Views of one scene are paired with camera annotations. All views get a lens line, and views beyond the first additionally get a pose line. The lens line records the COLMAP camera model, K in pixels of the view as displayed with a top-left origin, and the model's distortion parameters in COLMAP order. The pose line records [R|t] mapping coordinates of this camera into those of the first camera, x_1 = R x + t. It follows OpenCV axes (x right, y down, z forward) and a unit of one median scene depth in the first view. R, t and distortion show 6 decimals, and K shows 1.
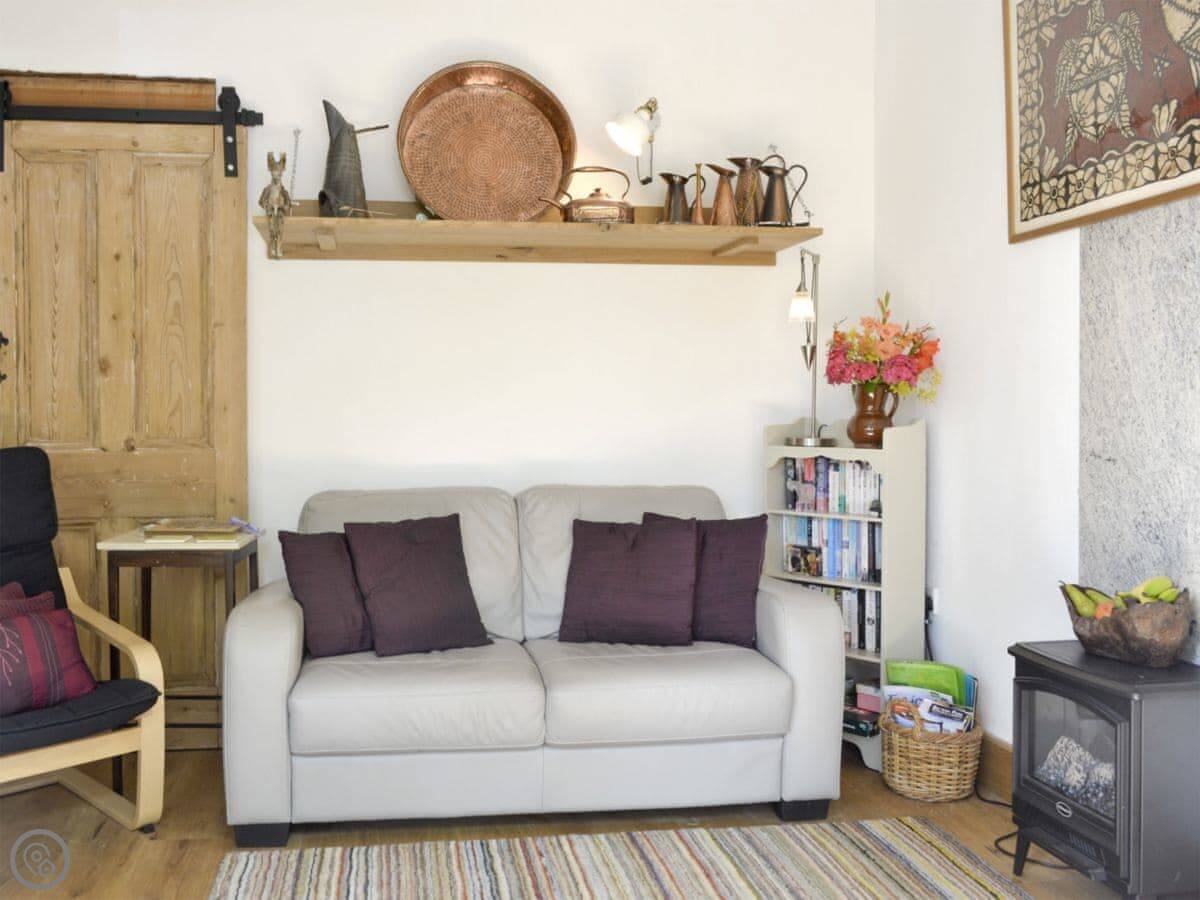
lens RADIAL K [[1325.6, 0, 596.8], [0, 1325.6, 425.9], [0, 0, 1]] dist [-0.018756, -0.008317]
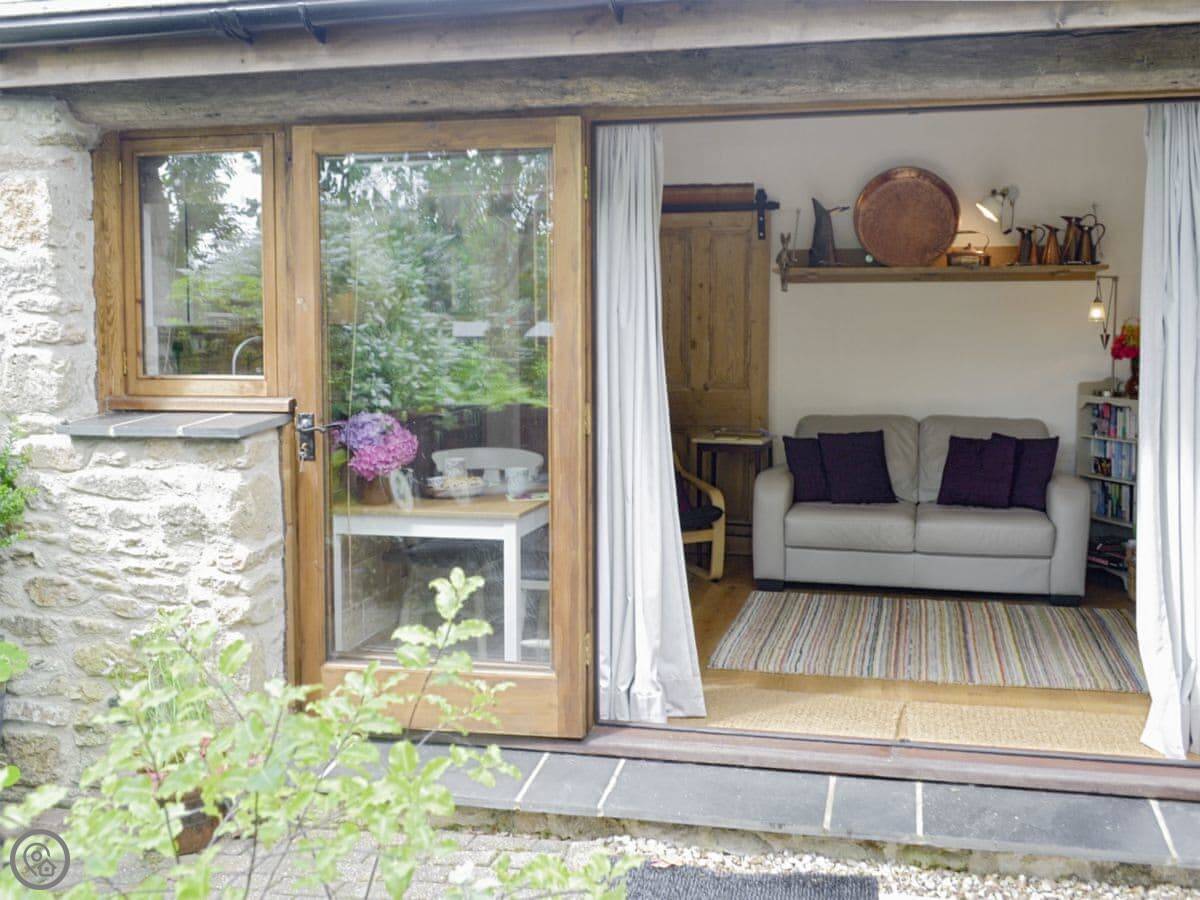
lens RADIAL K [[1325.6, 0, 596.8], [0, 1325.6, 425.9], [0, 0, 1]] dist [-0.018756, -0.008317]
pose [[0.923281, 0.033392, -0.382672, 0.226723], [-0.007913, 0.997656, 0.067964, -0.058843], [0.384044, -0.059722, 0.921381, -0.804921]]
